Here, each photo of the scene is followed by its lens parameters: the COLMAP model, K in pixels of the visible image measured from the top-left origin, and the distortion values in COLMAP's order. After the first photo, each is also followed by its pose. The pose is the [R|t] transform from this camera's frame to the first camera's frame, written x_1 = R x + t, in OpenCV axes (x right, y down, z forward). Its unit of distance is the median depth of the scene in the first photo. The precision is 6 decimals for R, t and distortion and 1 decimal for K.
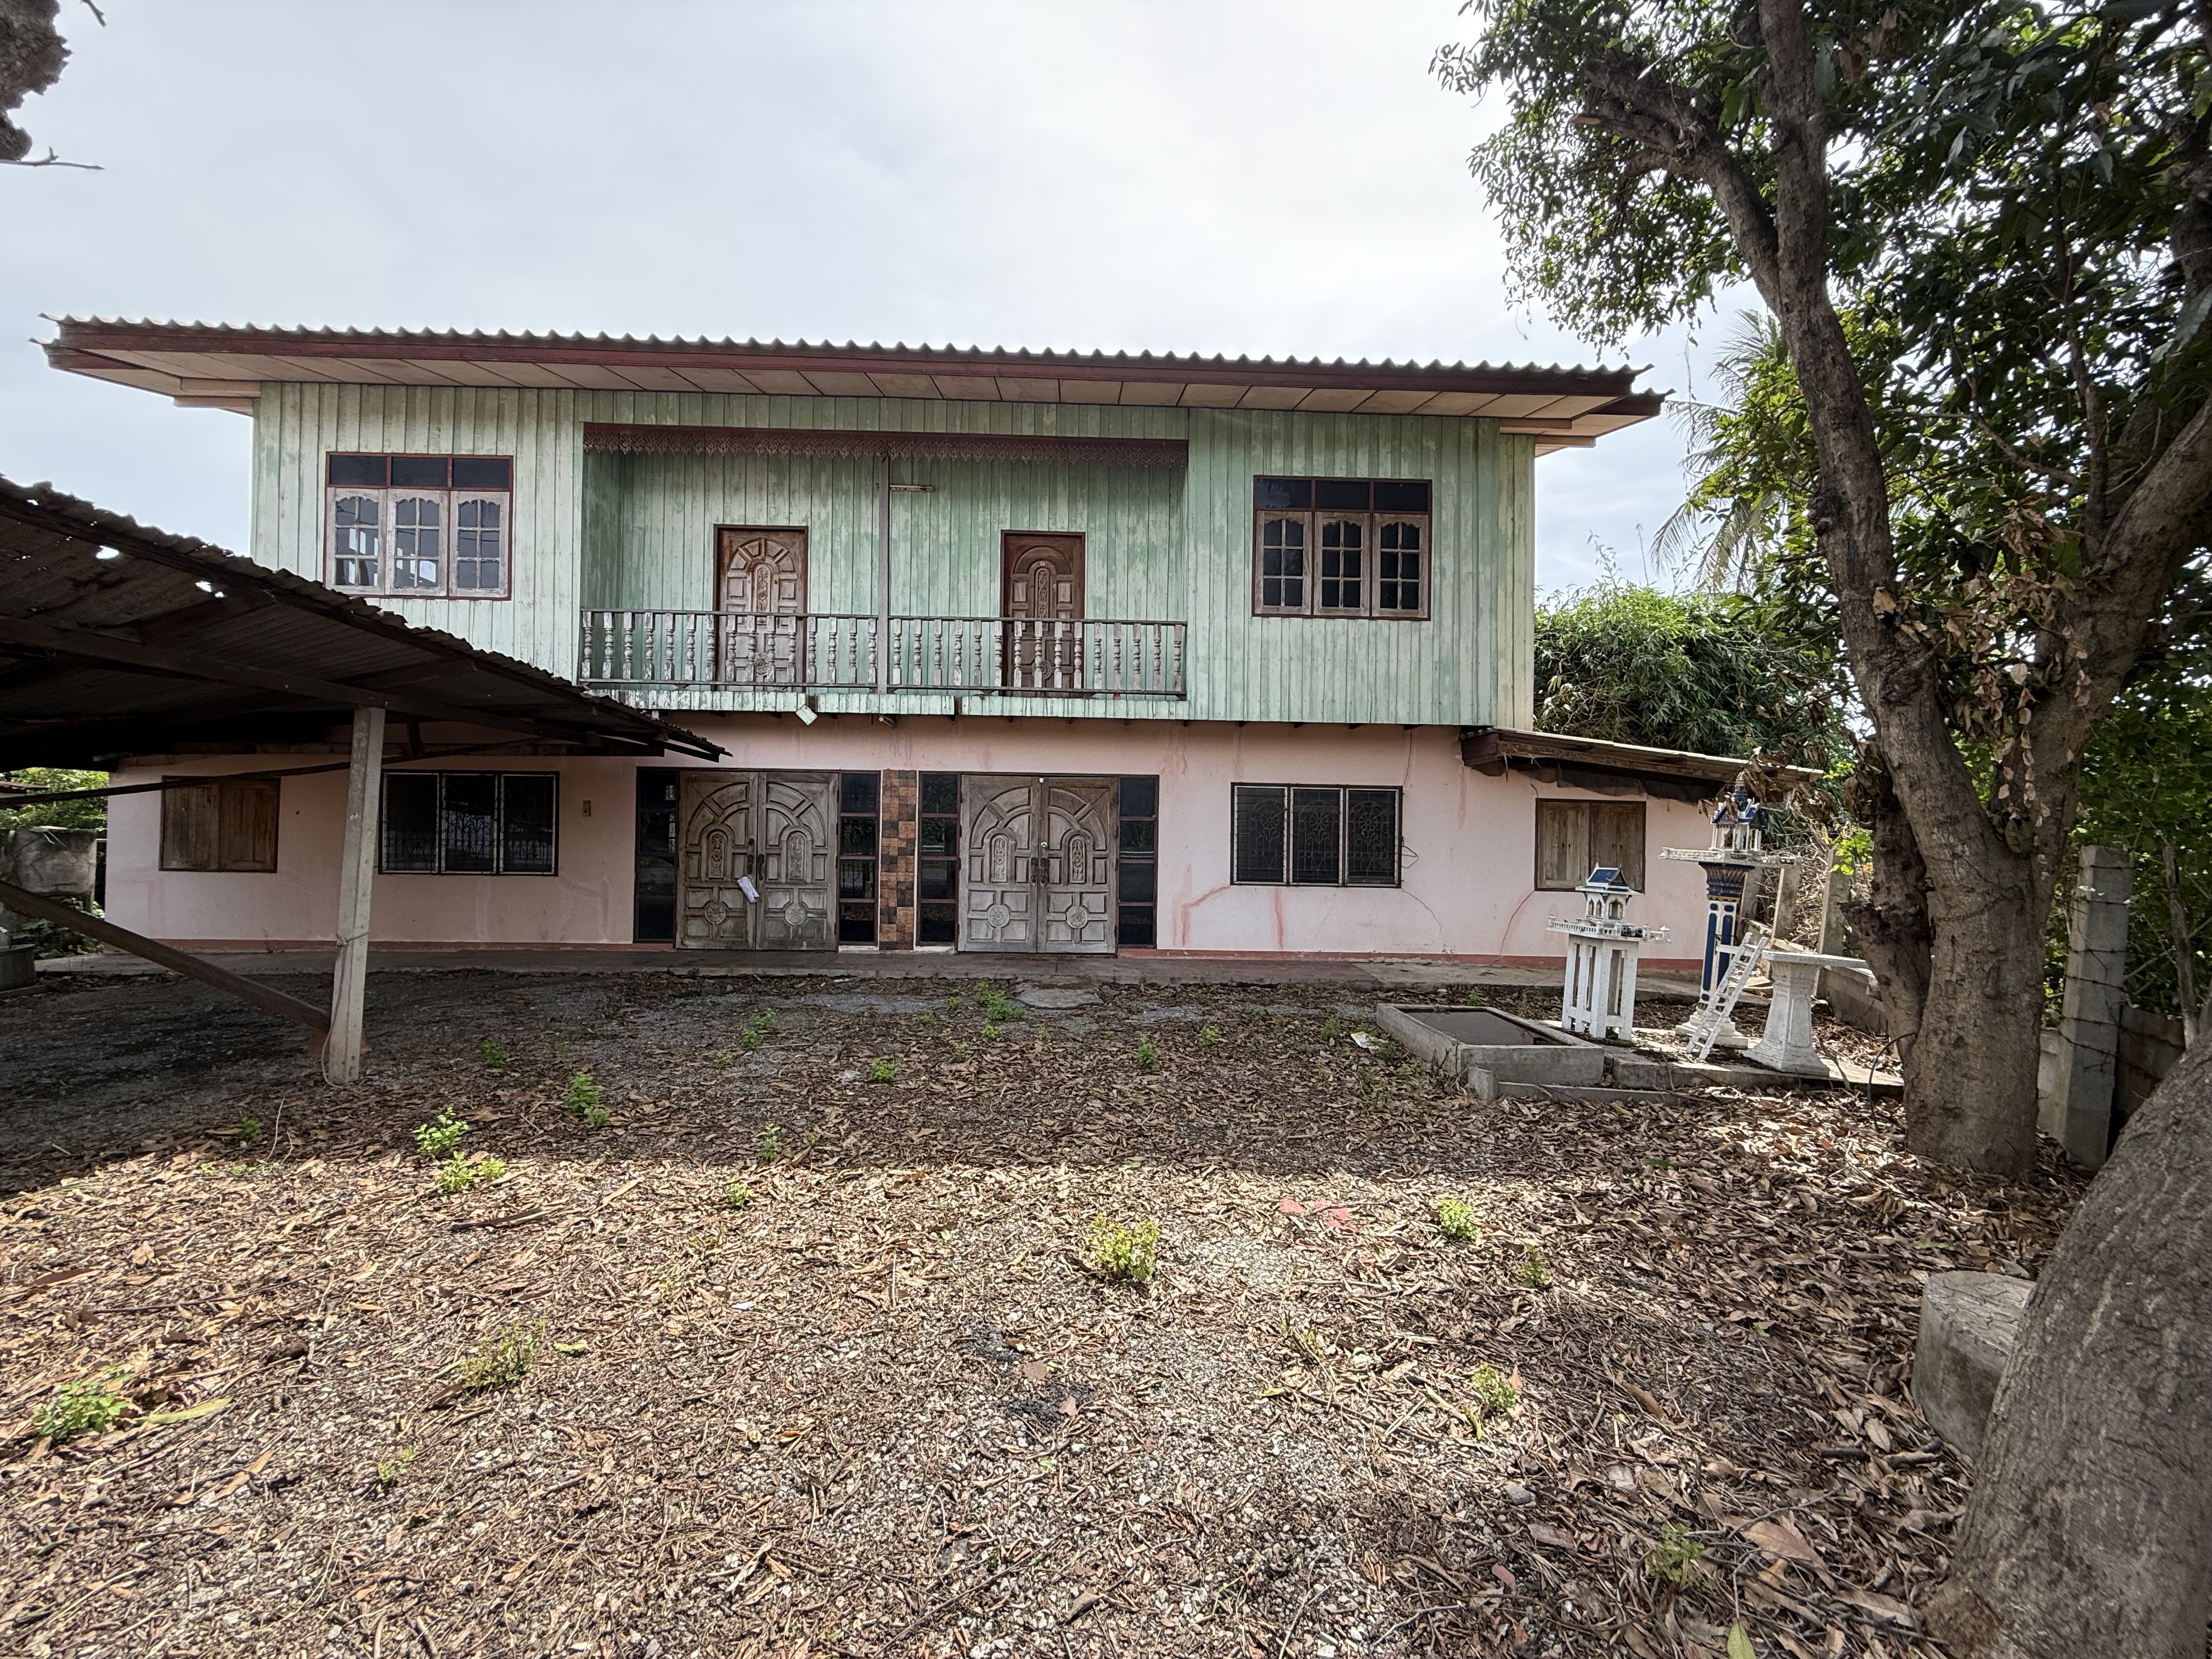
lens RADIAL K [[885.7, 0, 1108.7], [0, 885.7, 829.6], [0, 0, 1]] dist [-0.000479, 0.000242]
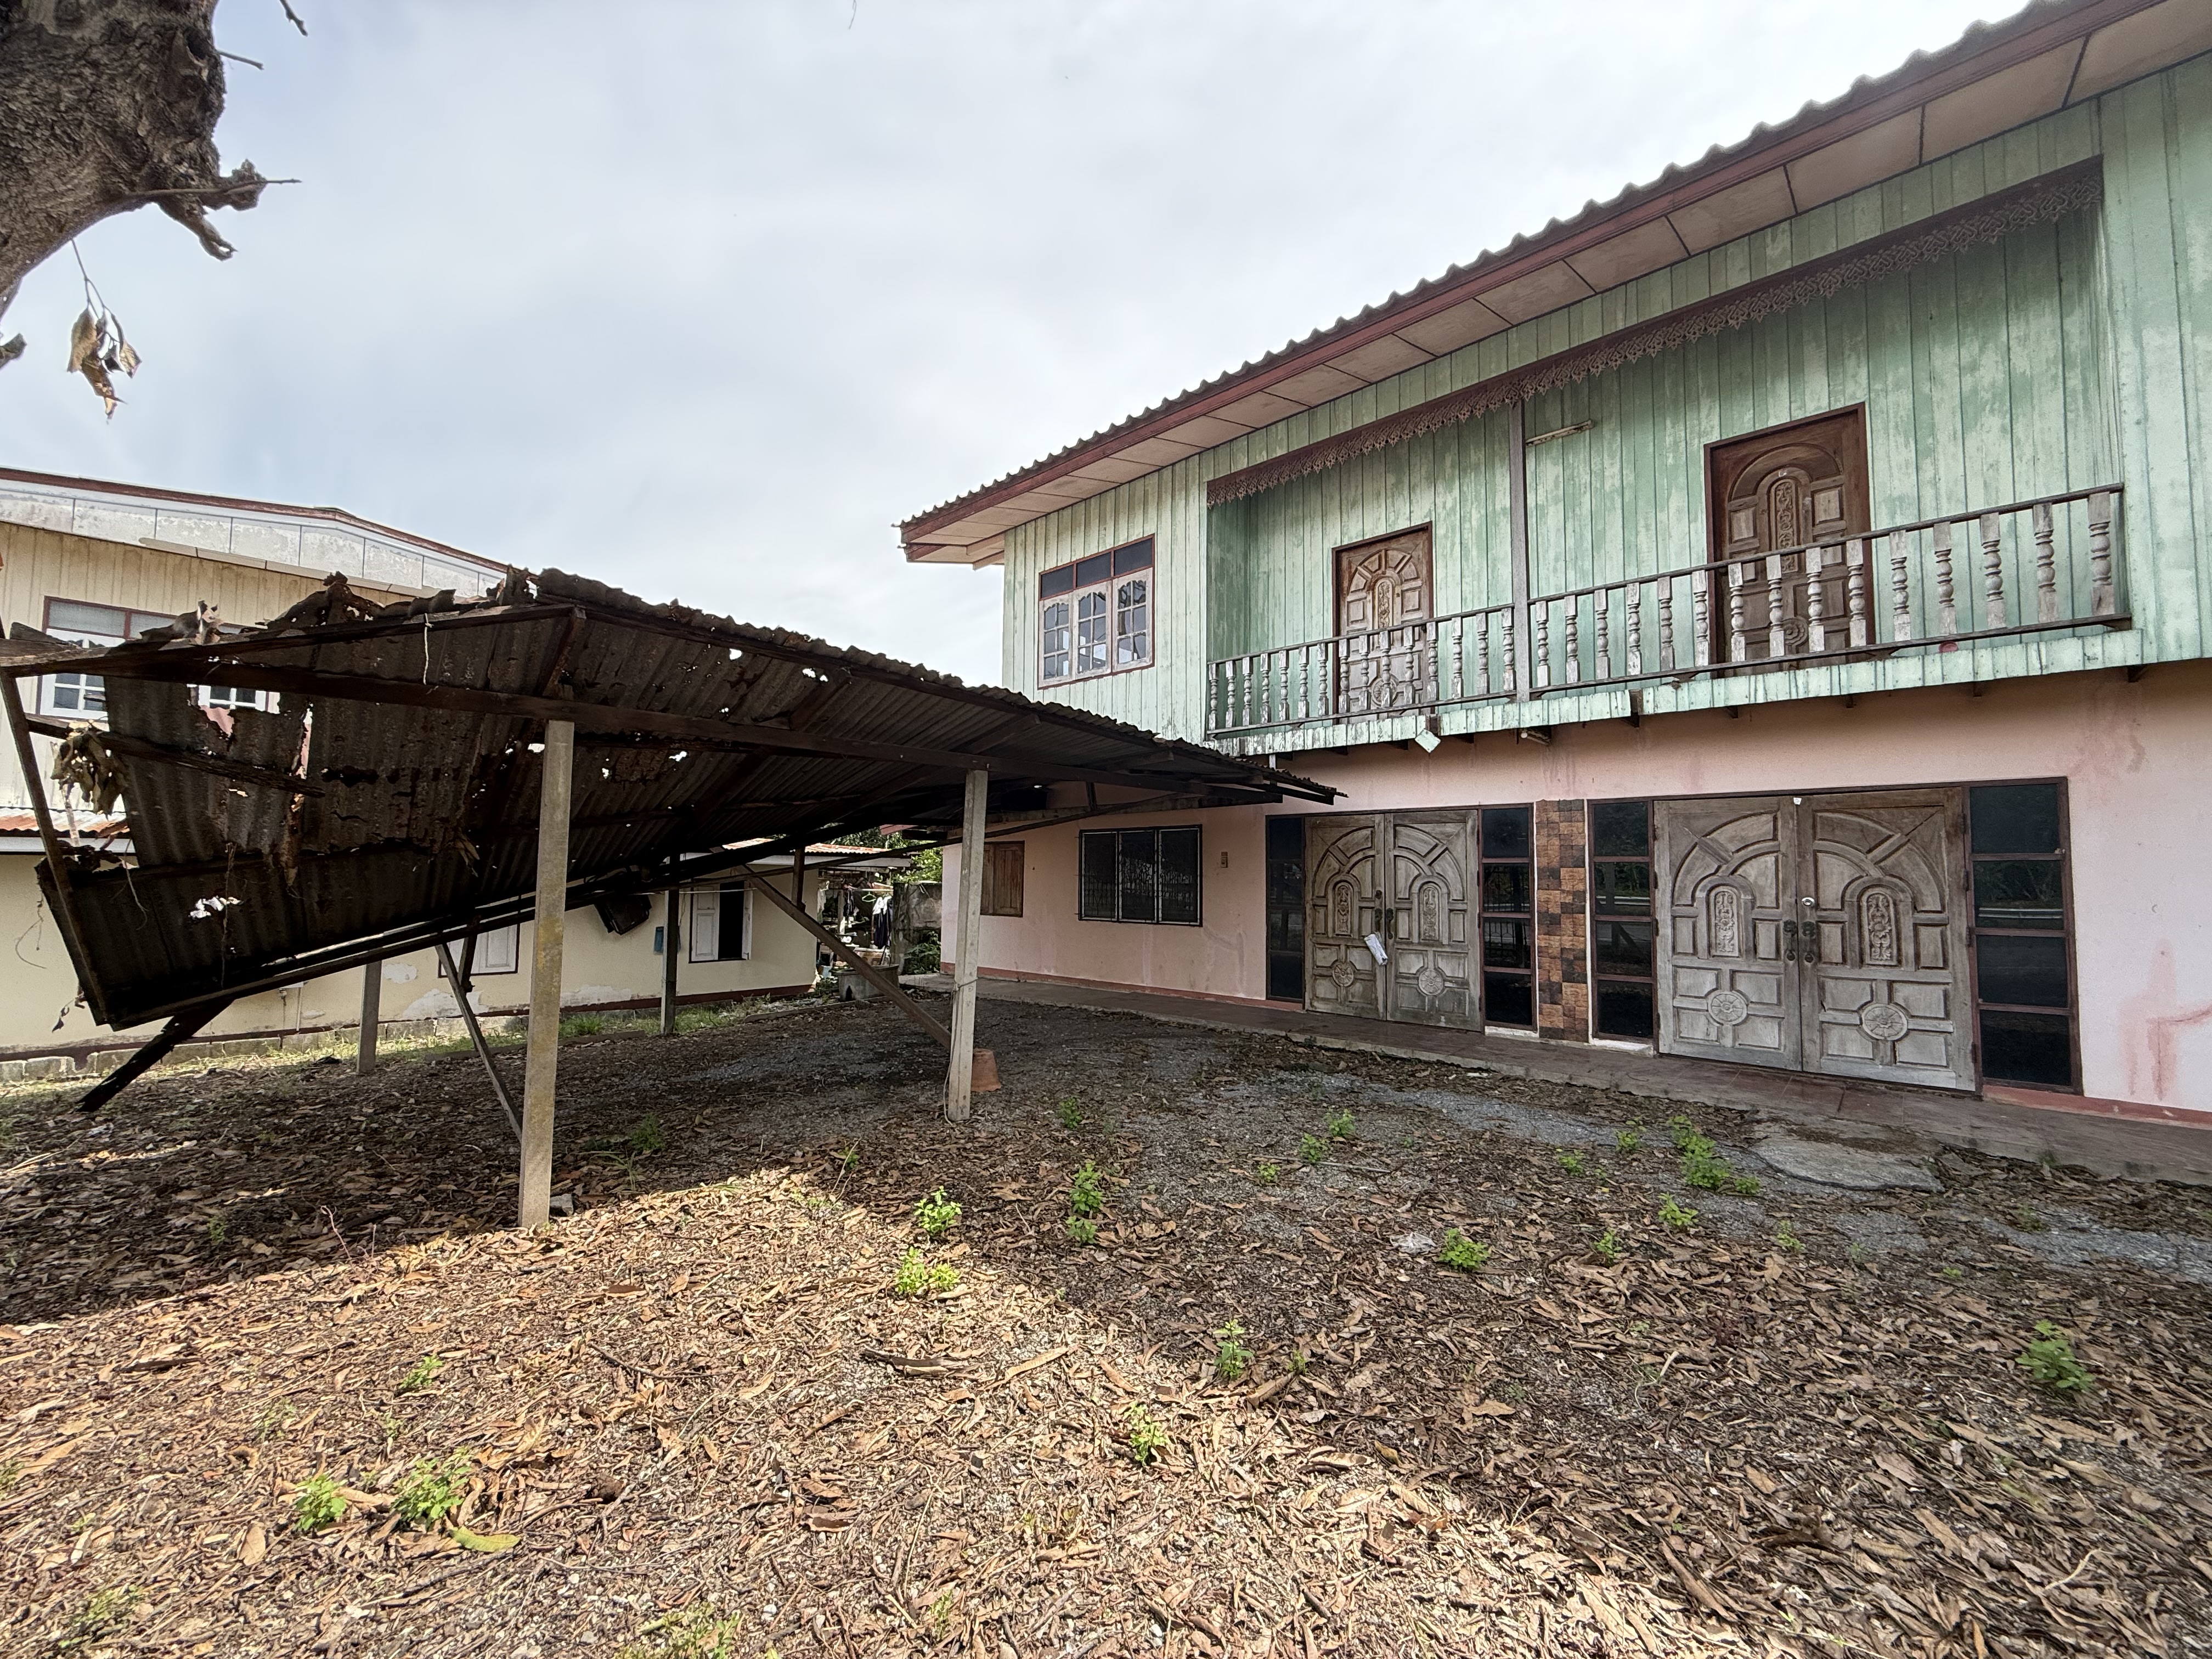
lens RADIAL K [[885.7, 0, 1096.6], [0, 885.7, 829.2], [0, 0, 1]] dist [-0.000479, 0.000242]
pose [[0.708478, -0.046692, -0.704187, 0.016975], [0.007577, 0.998255, -0.058567, -0.001220], [0.705693, 0.036158, 0.707595, 0.199209]]
